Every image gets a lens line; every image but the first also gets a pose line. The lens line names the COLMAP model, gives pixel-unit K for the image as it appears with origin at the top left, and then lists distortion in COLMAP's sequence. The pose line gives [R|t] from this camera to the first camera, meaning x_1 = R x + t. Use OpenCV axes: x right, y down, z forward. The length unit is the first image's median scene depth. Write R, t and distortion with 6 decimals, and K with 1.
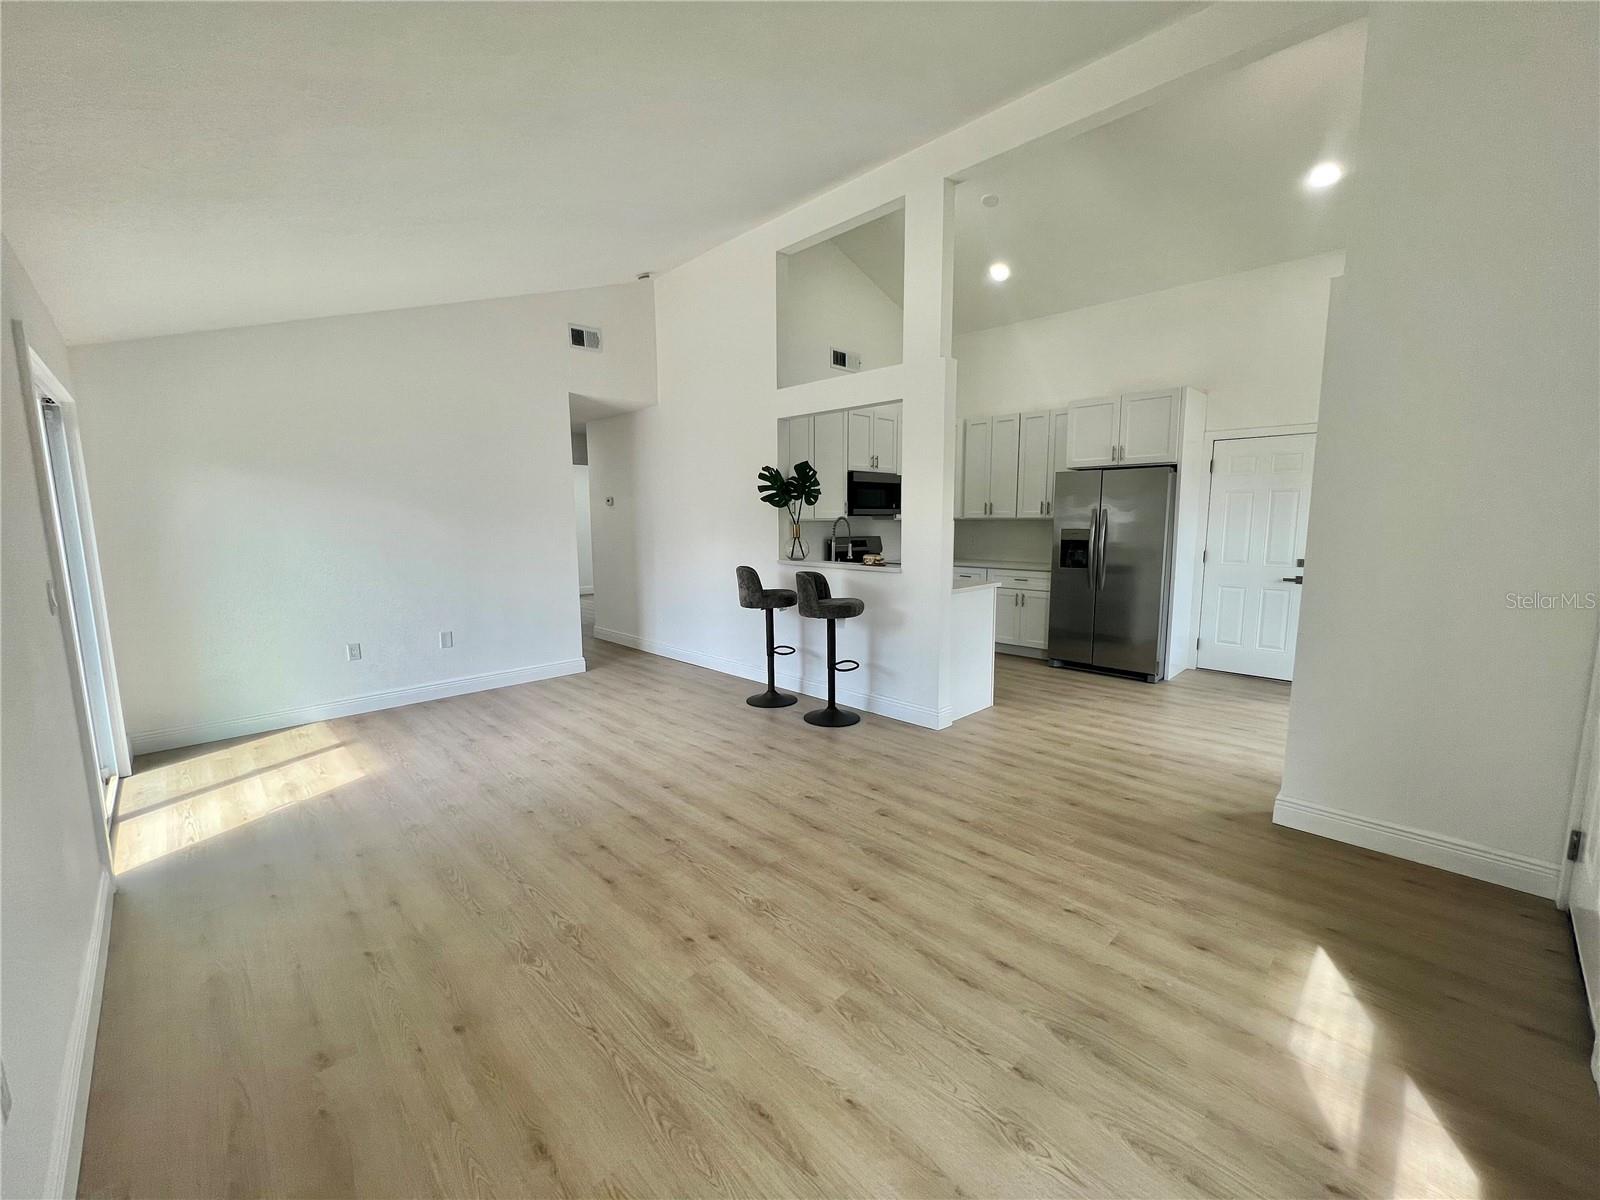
lens RADIAL K [[639.7, 0, 803.6], [0, 639.7, 602.4], [0, 0, 1]] dist [-0.000808, 0.000531]
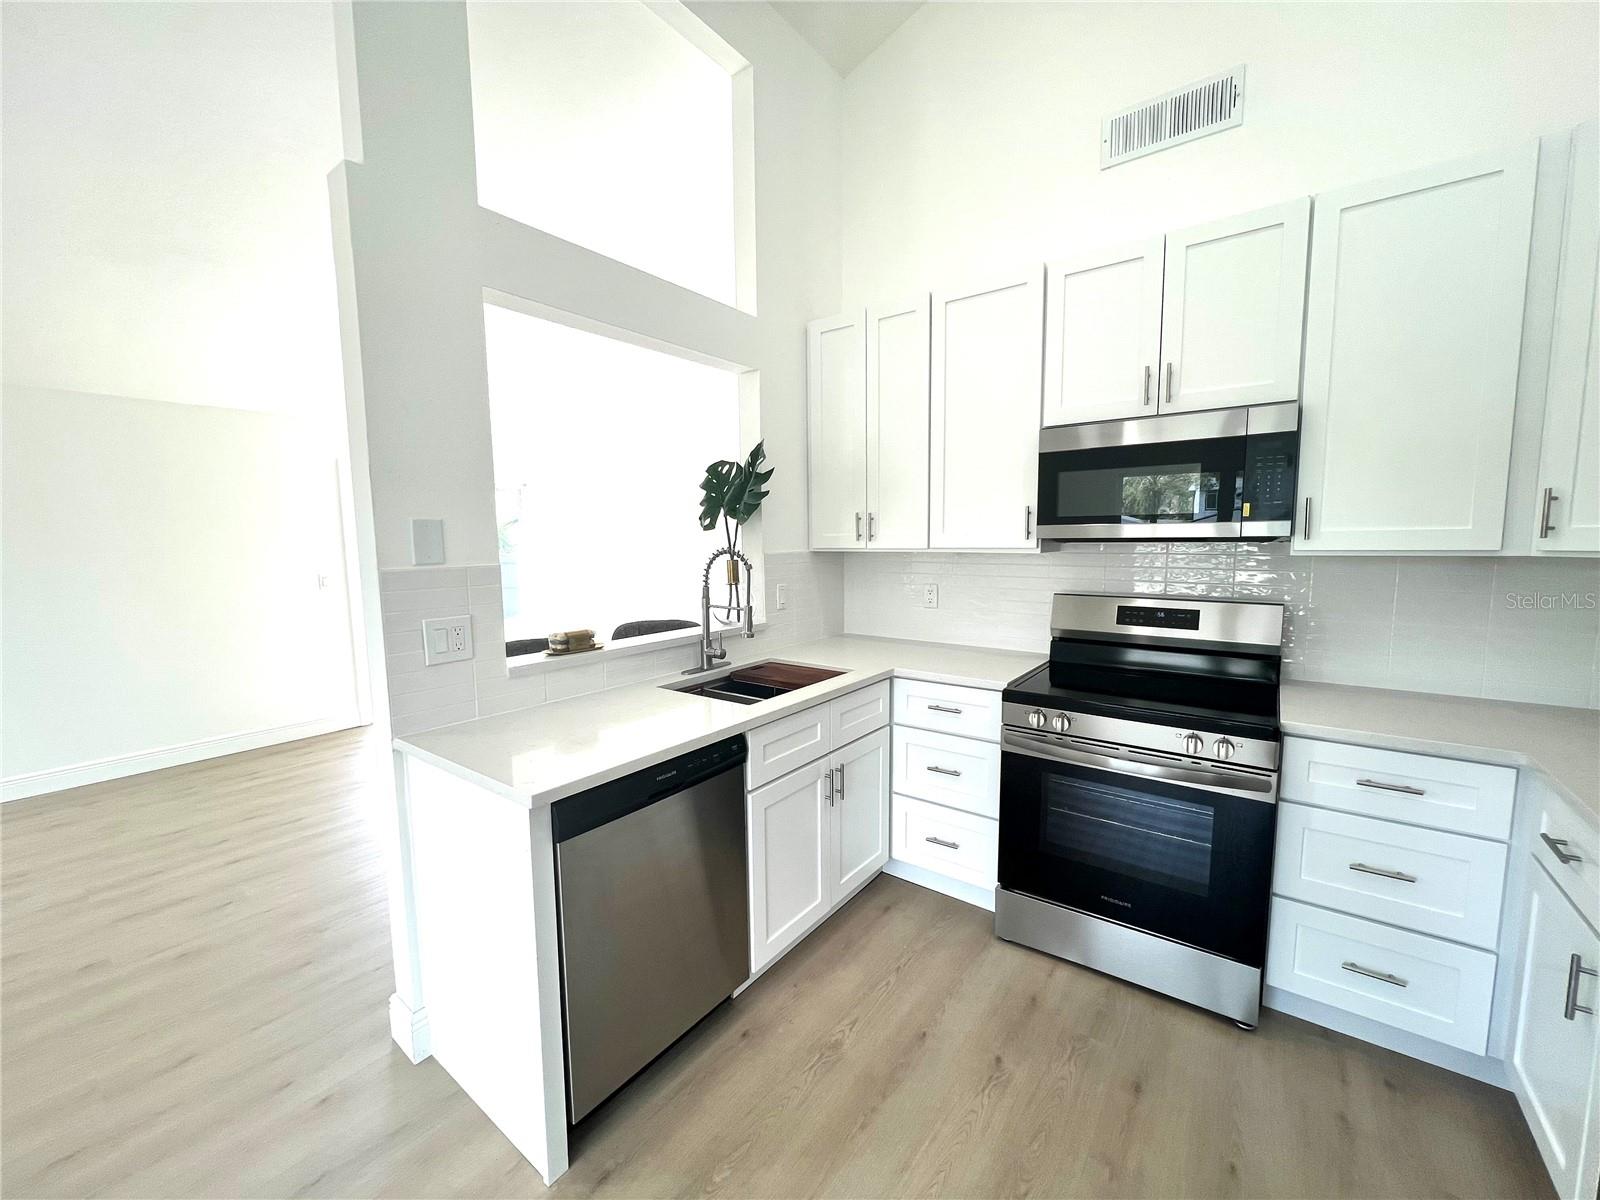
lens RADIAL K [[639.7, 0, 795.0], [0, 639.7, 601.7], [0, 0, 1]] dist [-0.000808, 0.000531]
pose [[0.138611, 0.100545, -0.985230, 0.593159], [-0.122950, 0.988884, 0.083620, -0.153104], [0.982685, 0.109543, 0.149432, 1.073269]]
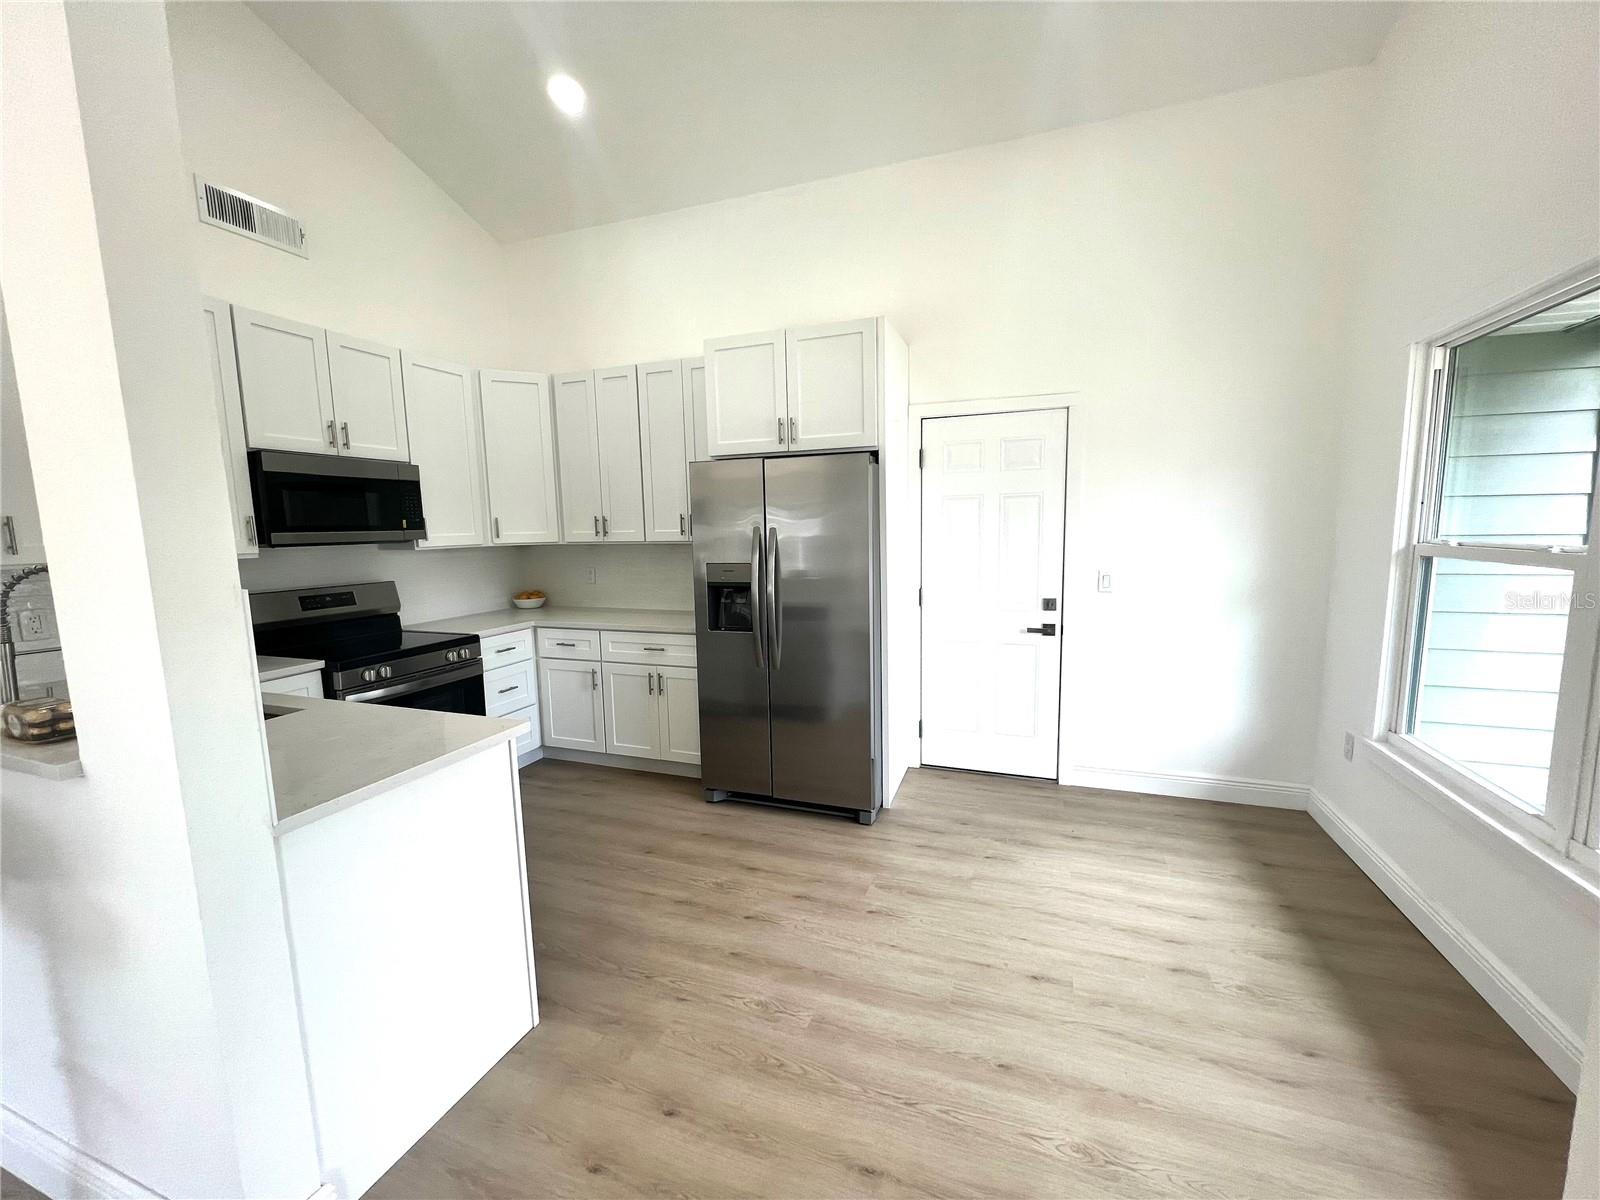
lens RADIAL K [[639.3, 0, 796.7], [0, 639.3, 603.2], [0, 0, 1]] dist [0.001125, 0.000762]
pose [[0.907556, -0.063859, 0.415048, 0.247585], [0.070505, 0.997511, -0.000693, -0.075782], [-0.413971, 0.029892, 0.909799, 0.471675]]
